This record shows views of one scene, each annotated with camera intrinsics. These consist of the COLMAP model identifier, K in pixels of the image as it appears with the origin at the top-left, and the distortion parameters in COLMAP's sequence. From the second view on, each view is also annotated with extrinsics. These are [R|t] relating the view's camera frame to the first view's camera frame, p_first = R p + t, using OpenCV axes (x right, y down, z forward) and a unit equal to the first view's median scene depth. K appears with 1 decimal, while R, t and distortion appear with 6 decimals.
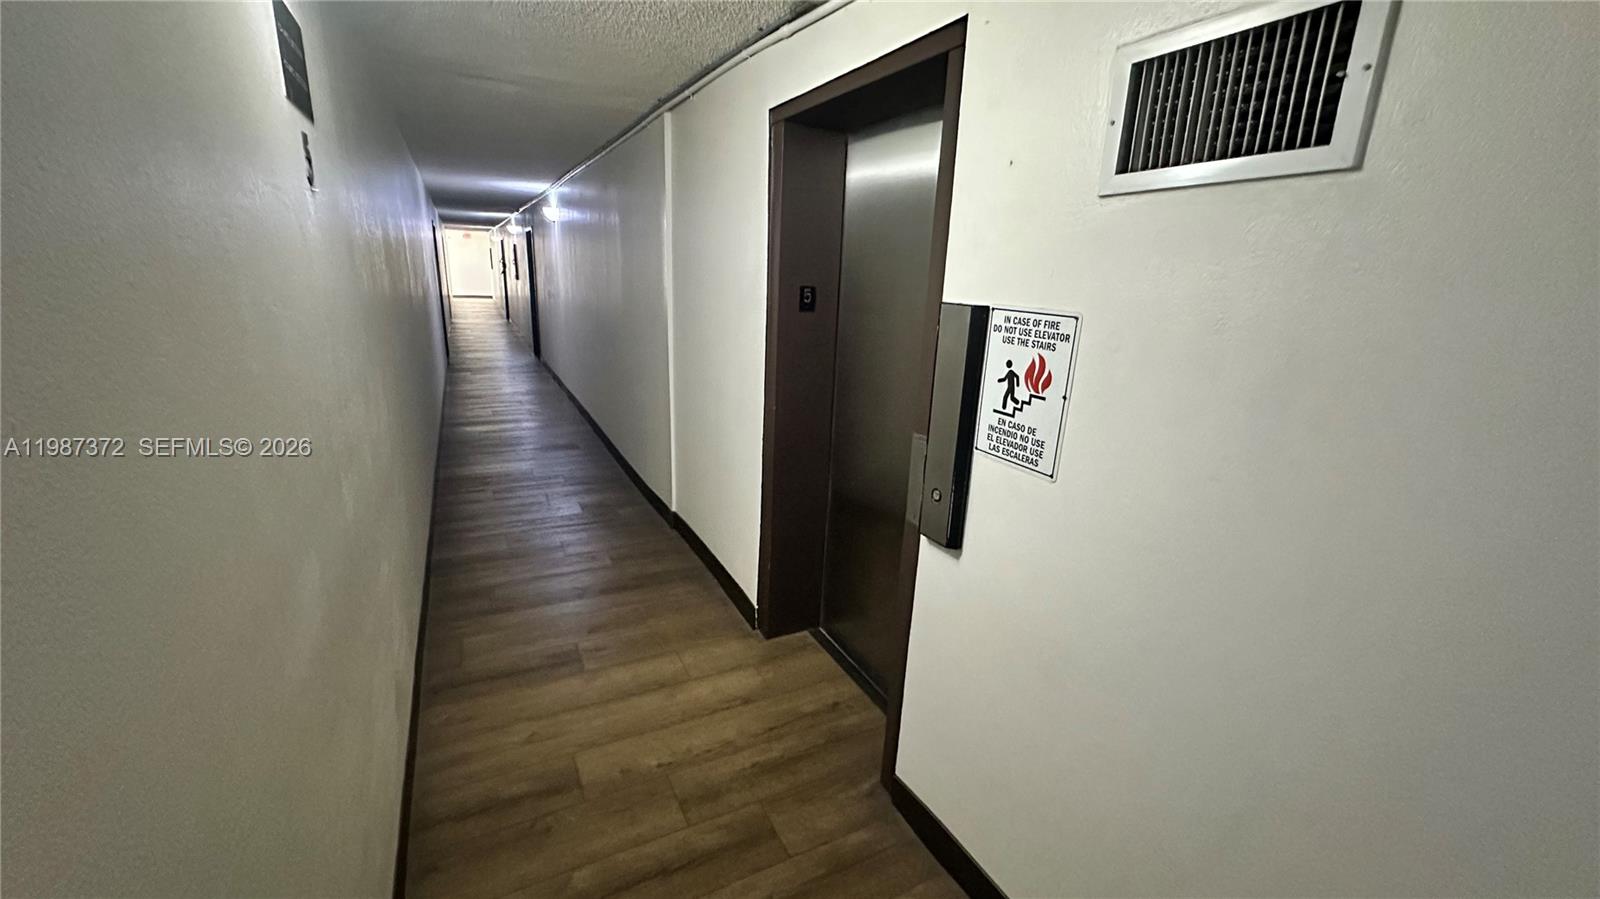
lens RADIAL K [[639.2, 0, 799.7], [0, 639.2, 440.2], [0, 0, 1]] dist [-0.000450, 0.000507]
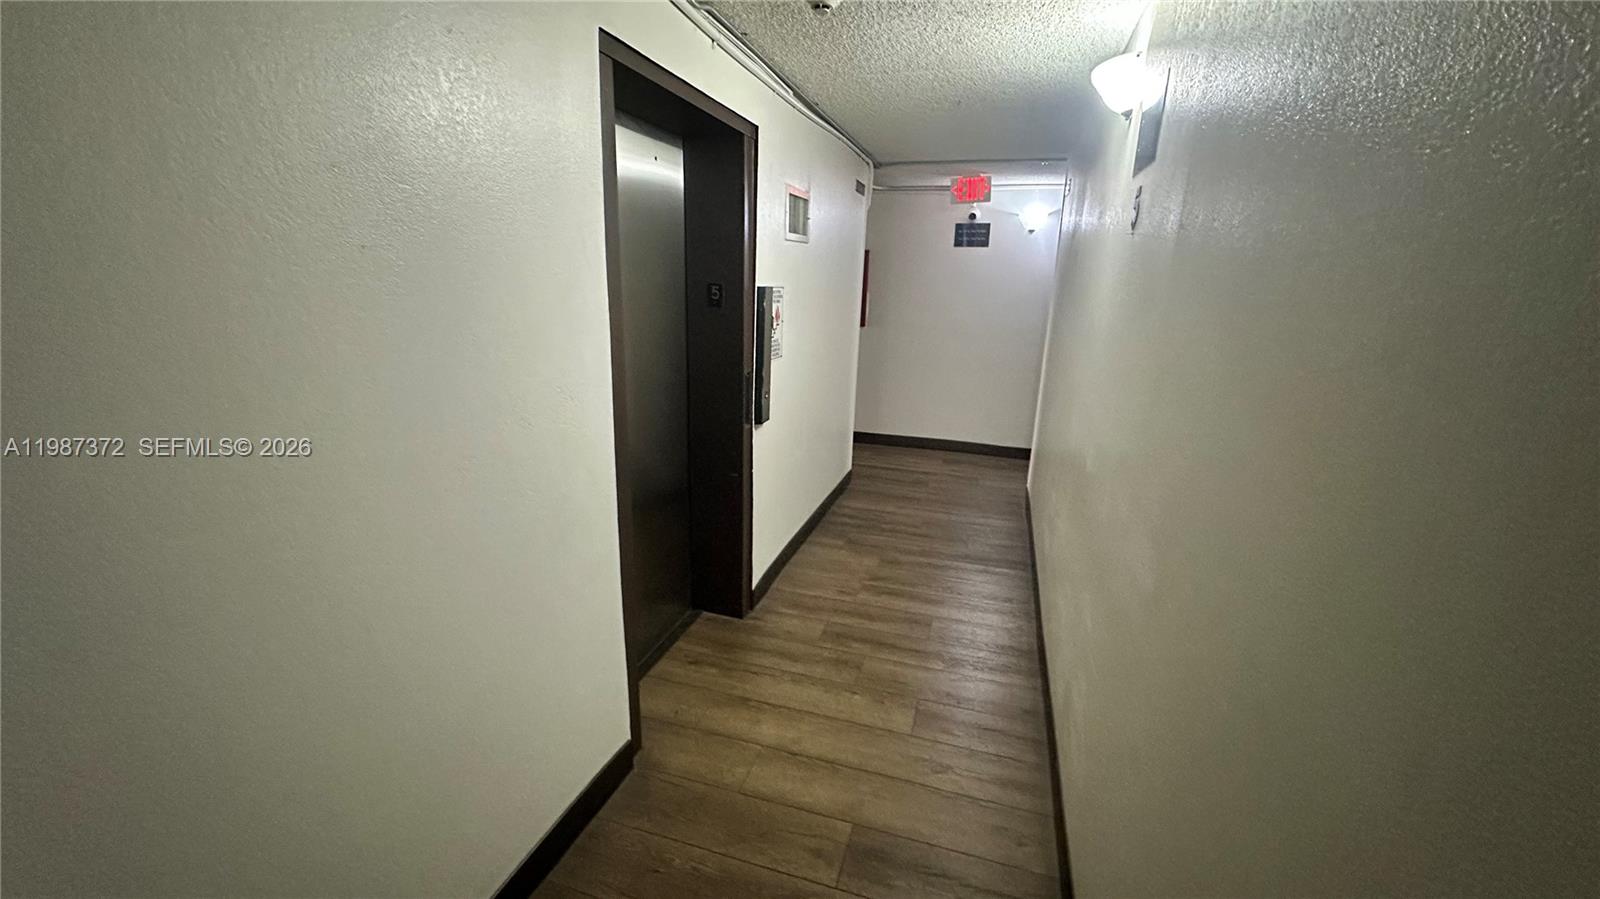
lens RADIAL K [[639.2, 0, 798.3], [0, 639.2, 457.0], [0, 0, 1]] dist [-0.000450, 0.000507]
pose [[-0.710506, -0.234156, 0.663590, -0.827373], [0.134828, 0.880243, 0.454966, -0.434108], [-0.690653, 0.412727, -0.593847, 1.586395]]
